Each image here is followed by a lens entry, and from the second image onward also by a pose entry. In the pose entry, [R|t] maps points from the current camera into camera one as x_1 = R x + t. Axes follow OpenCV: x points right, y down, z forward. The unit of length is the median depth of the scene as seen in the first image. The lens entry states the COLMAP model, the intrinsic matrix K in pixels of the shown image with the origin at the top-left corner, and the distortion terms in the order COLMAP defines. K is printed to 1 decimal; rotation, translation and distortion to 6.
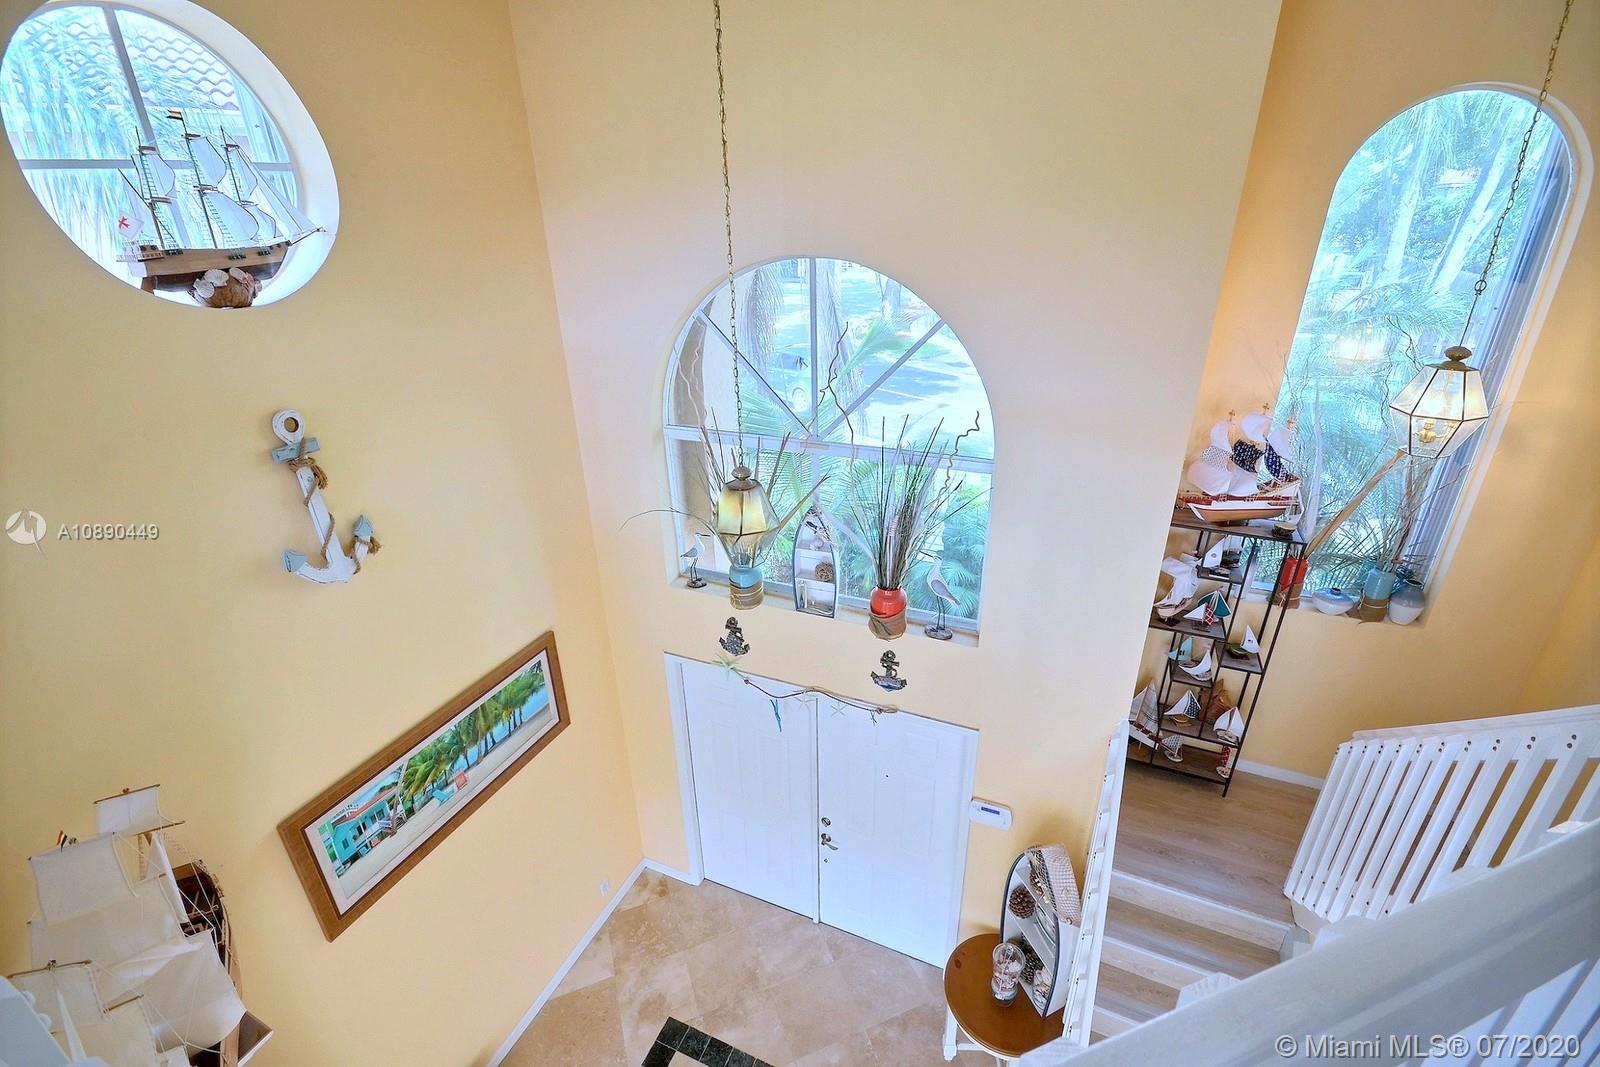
lens RADIAL K [[698.5, 0, 800.0], [0, 698.5, 533.5], [0, 0, 1]] dist [0.003321, 0.000344]
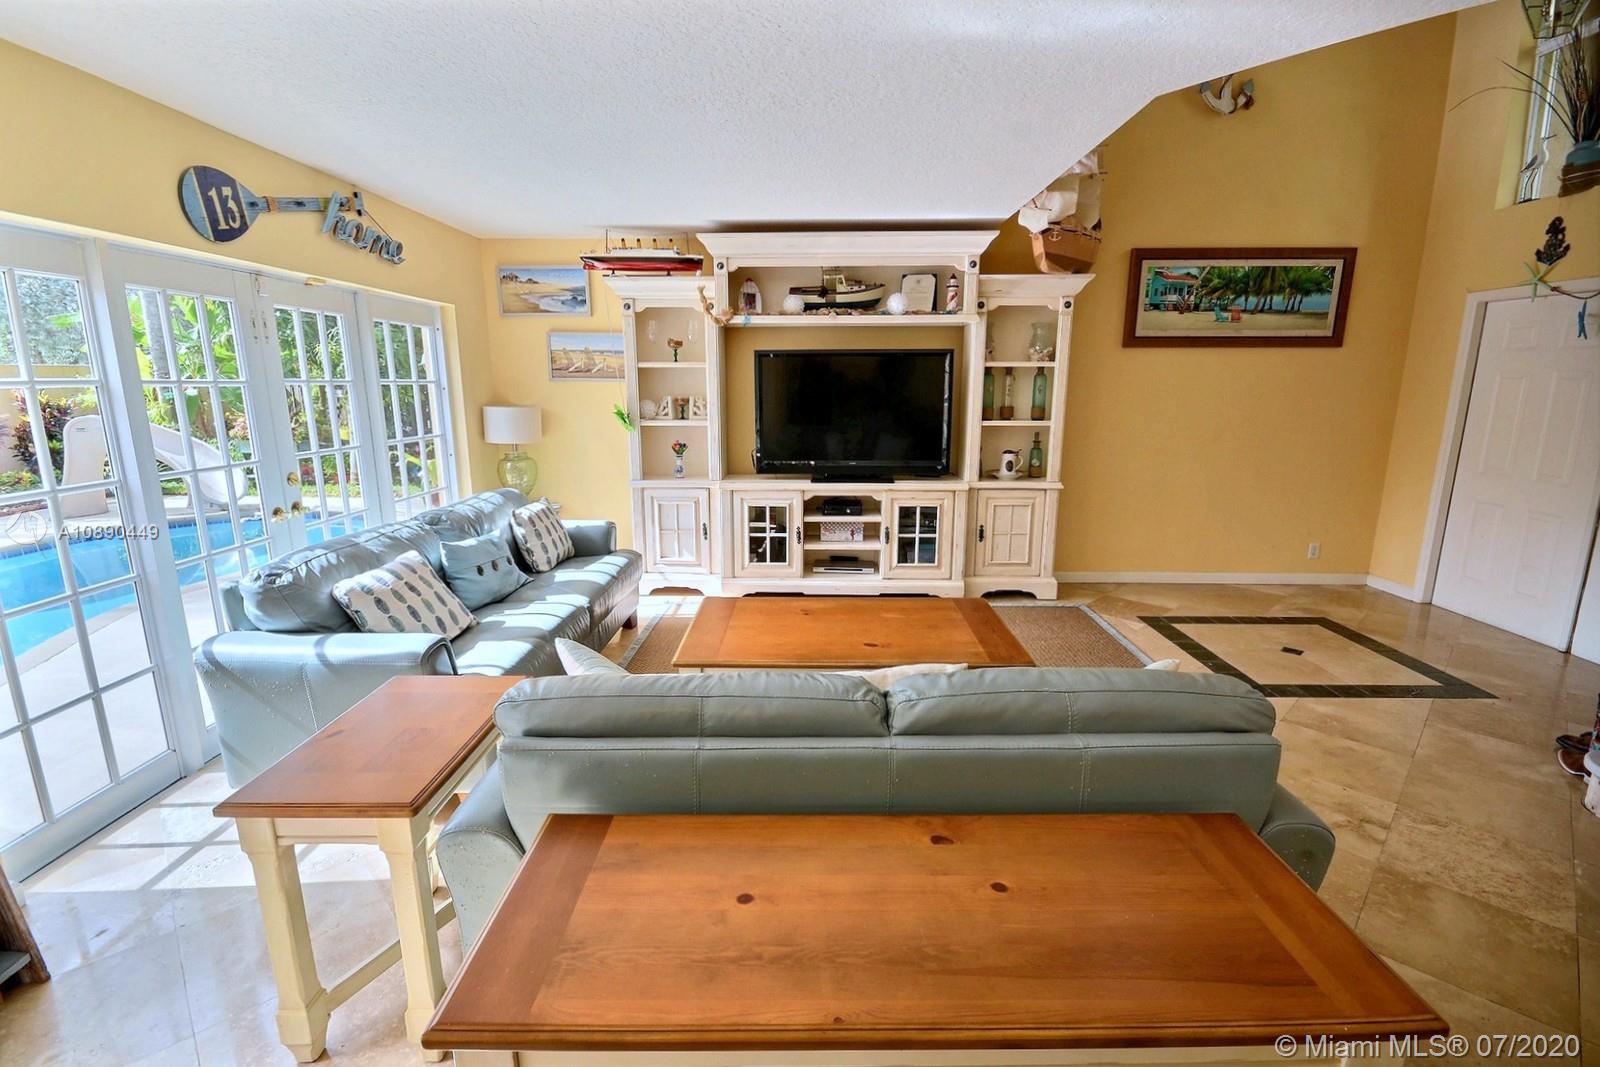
lens RADIAL K [[707.7, 0, 803.3], [0, 707.7, 531.5], [0, 0, 1]] dist [0.012159, -0.014108]
pose [[0.388367, 0.213453, -0.896442, 0.508353], [-0.389252, 0.919753, 0.050368, 0.968263], [0.835257, 0.329380, 0.440289, -0.180635]]
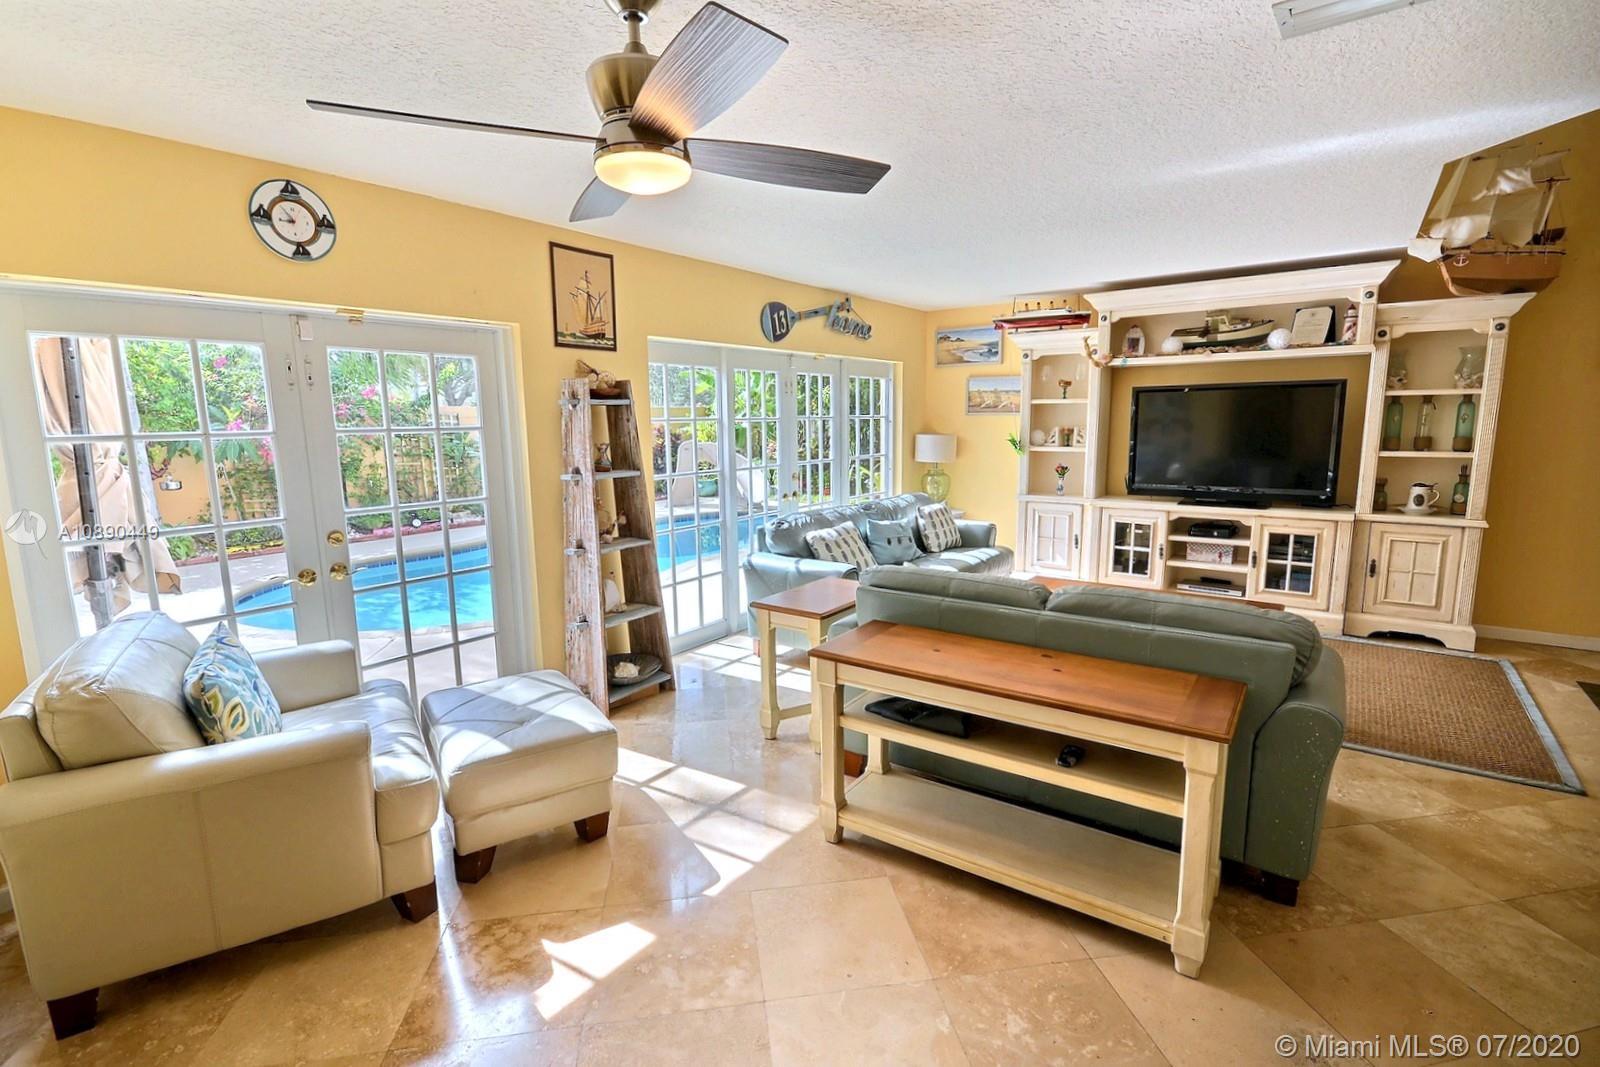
lens RADIAL K [[734.5, 0, 802.6], [0, 734.5, 530.1], [0, 0, 1]] dist [0.002611, 0.000056]
pose [[-0.218771, 0.175154, -0.959927, 0.919885], [-0.387240, 0.887389, 0.250172, 0.913889], [0.895647, 0.426453, -0.126308, -0.093482]]
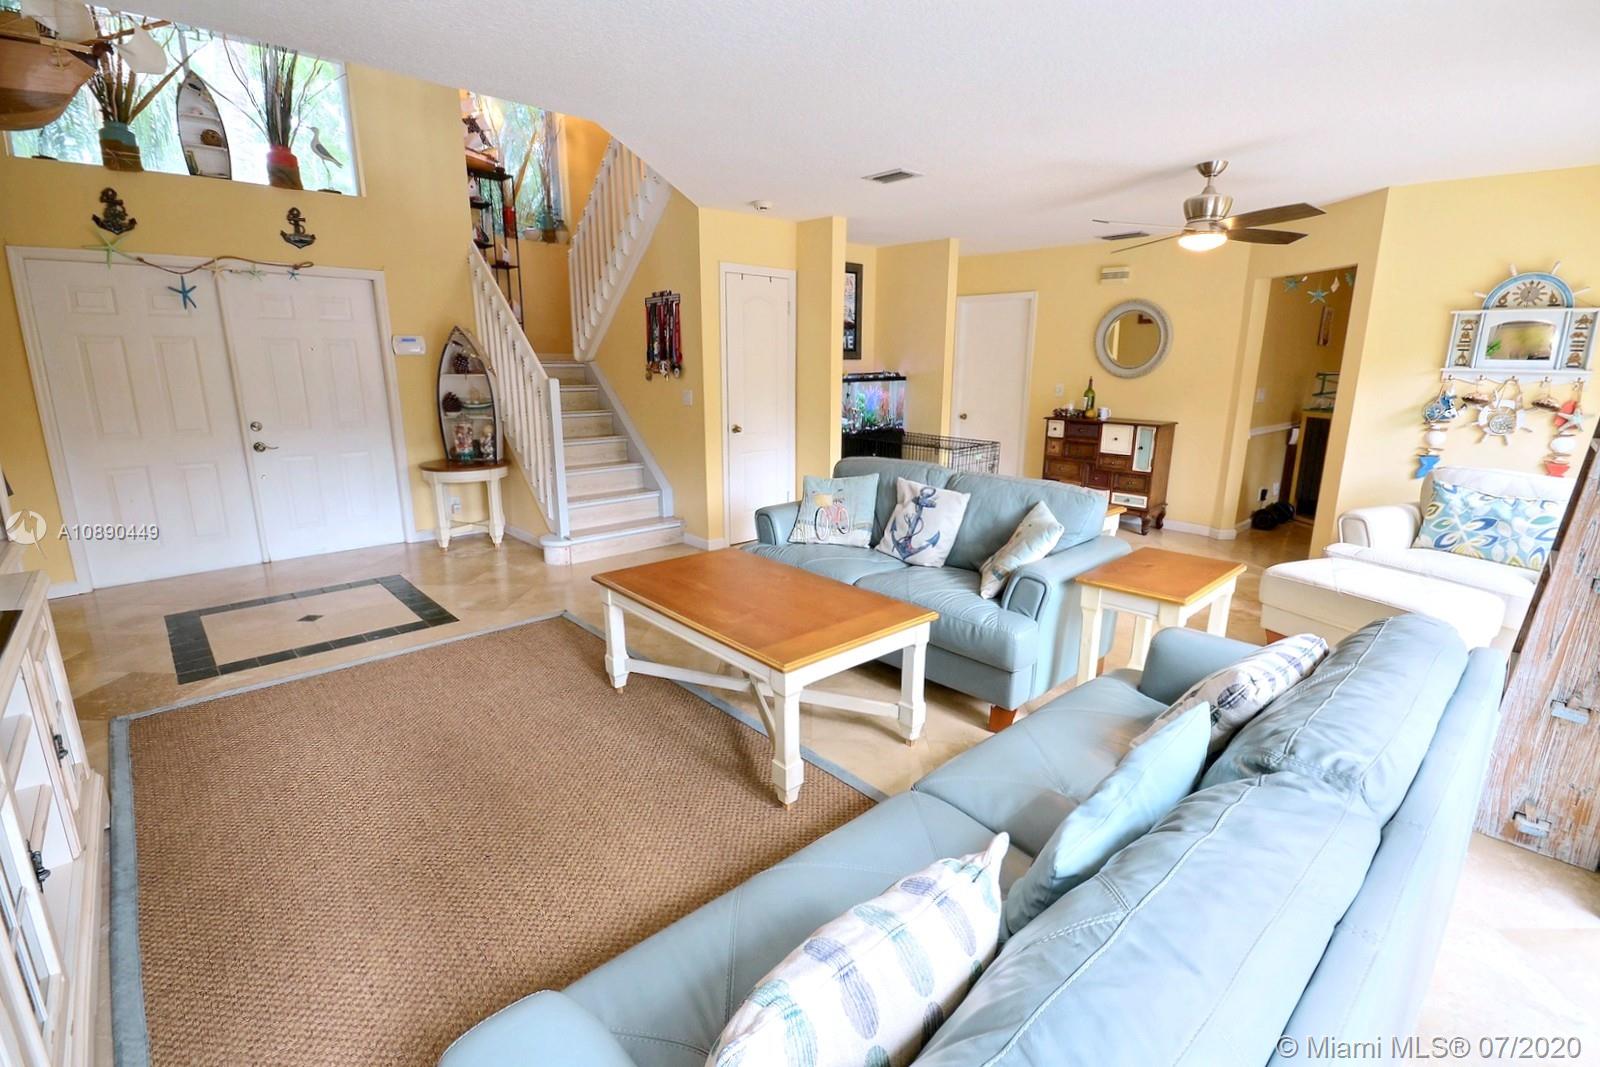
lens RADIAL K [[724.5, 0, 803.9], [0, 724.5, 531.0], [0, 0, 1]] dist [0.001450, -0.011919]
pose [[0.397120, -0.188592, 0.898181, -0.795799], [0.365002, 0.930387, 0.033973, 1.012673], [-0.842062, 0.314346, 0.438312, -0.174476]]
